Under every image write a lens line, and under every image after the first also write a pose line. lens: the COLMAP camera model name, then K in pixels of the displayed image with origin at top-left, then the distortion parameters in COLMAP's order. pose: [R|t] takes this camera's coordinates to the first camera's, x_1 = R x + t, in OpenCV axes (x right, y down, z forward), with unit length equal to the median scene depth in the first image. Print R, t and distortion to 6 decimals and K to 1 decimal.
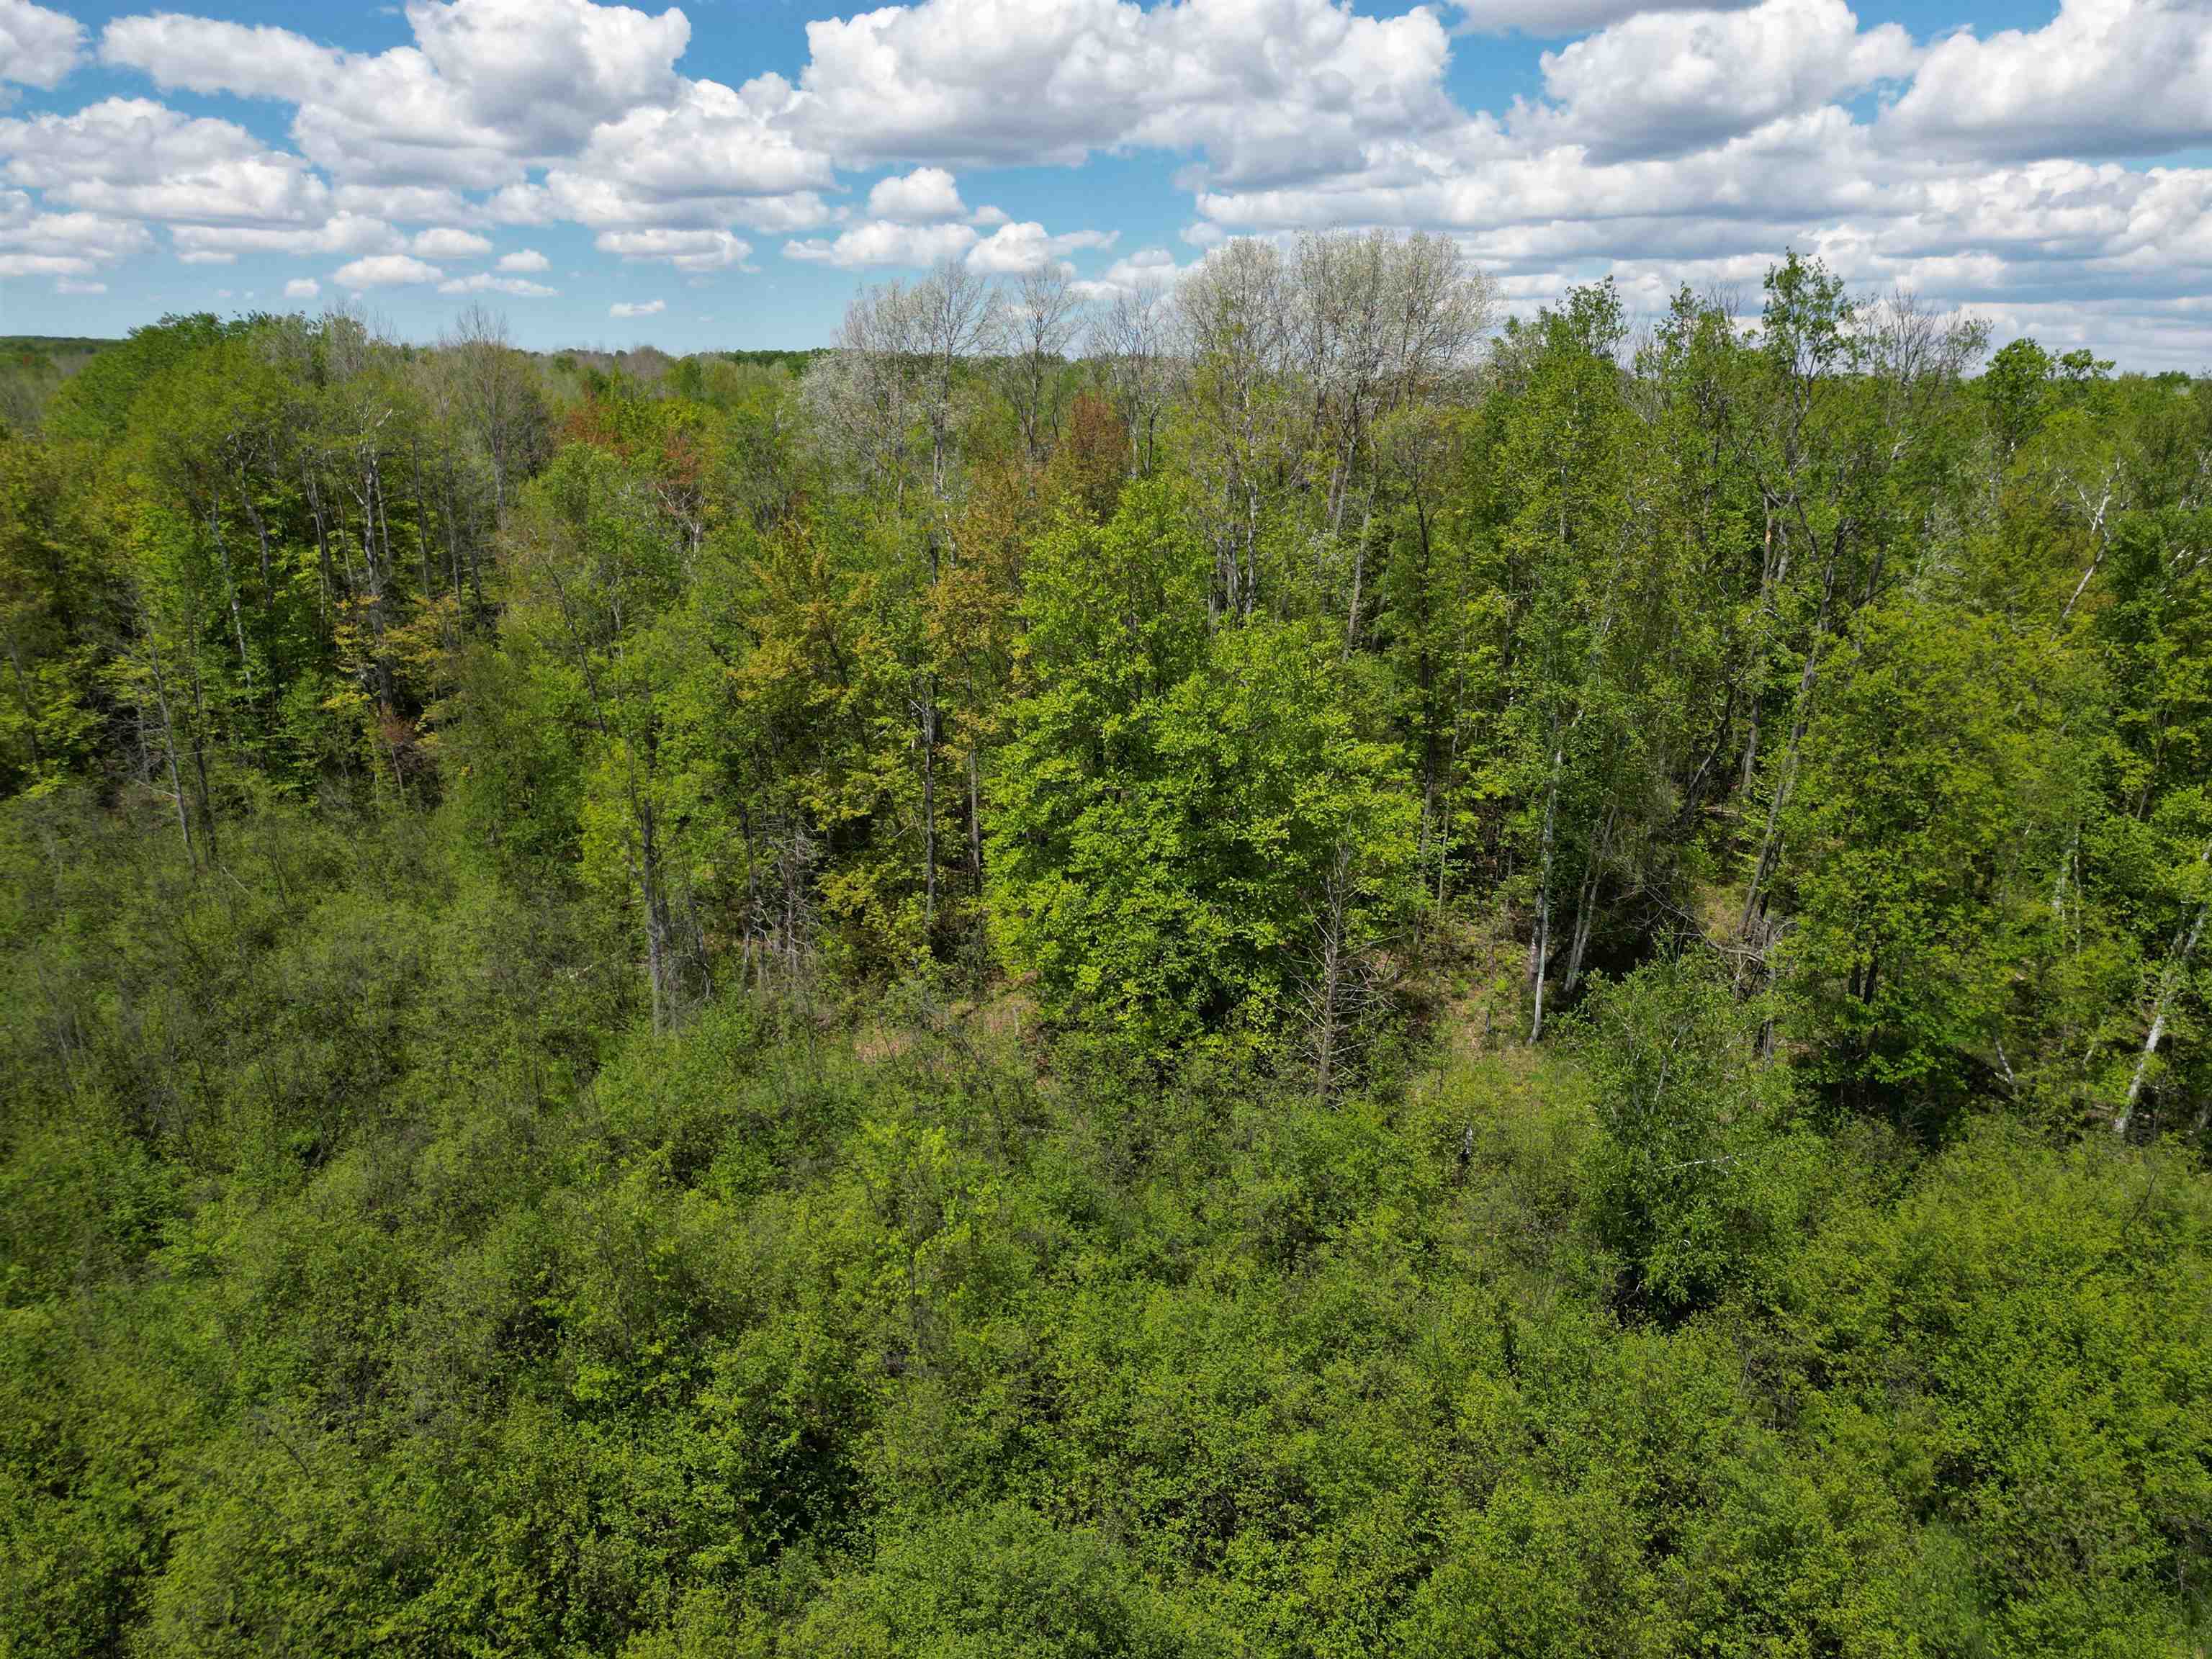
lens RADIAL K [[1571.9, 0, 1205.4], [0, 1571.9, 890.7], [0, 0, 1]] dist [0.061450, -0.042921]
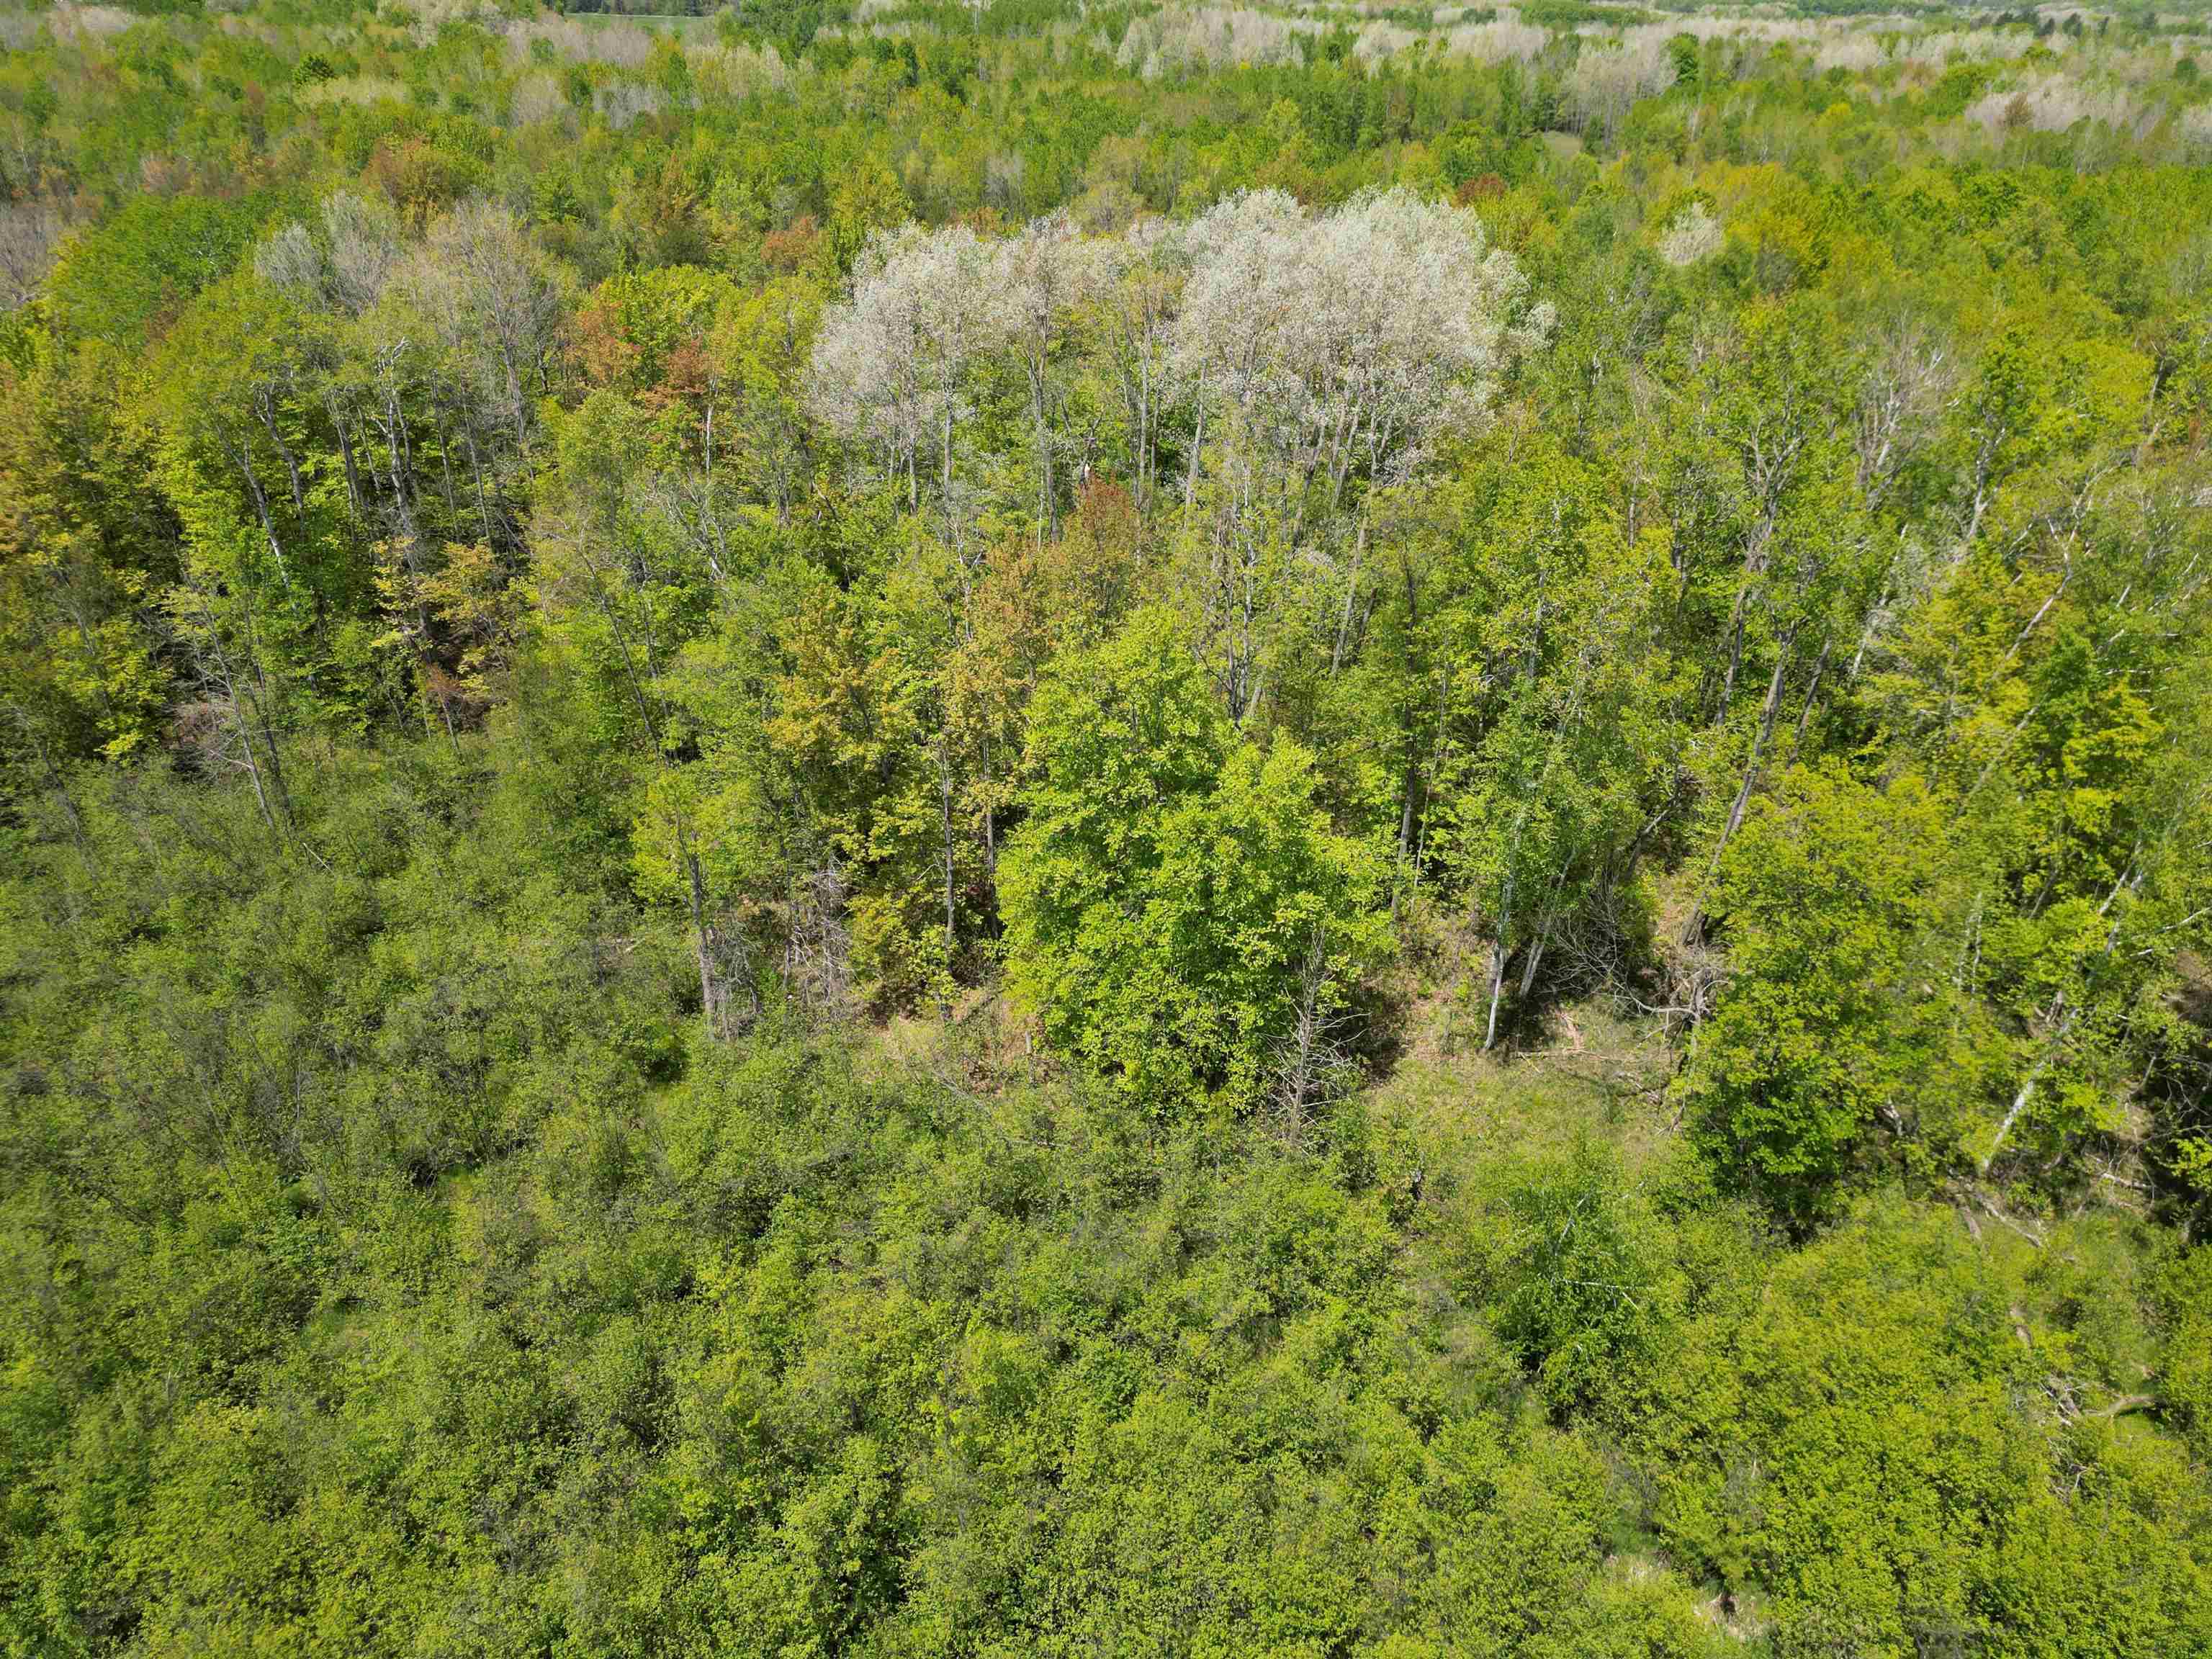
lens RADIAL K [[1571.9, 0, 1217.0], [0, 1571.9, 876.3], [0, 0, 1]] dist [0.061450, -0.042921]
pose [[0.999642, 0.026381, 0.004496, 0.007834], [-0.026729, 0.975912, 0.216522, -0.292255], [0.001324, -0.216565, 0.976267, -0.083583]]
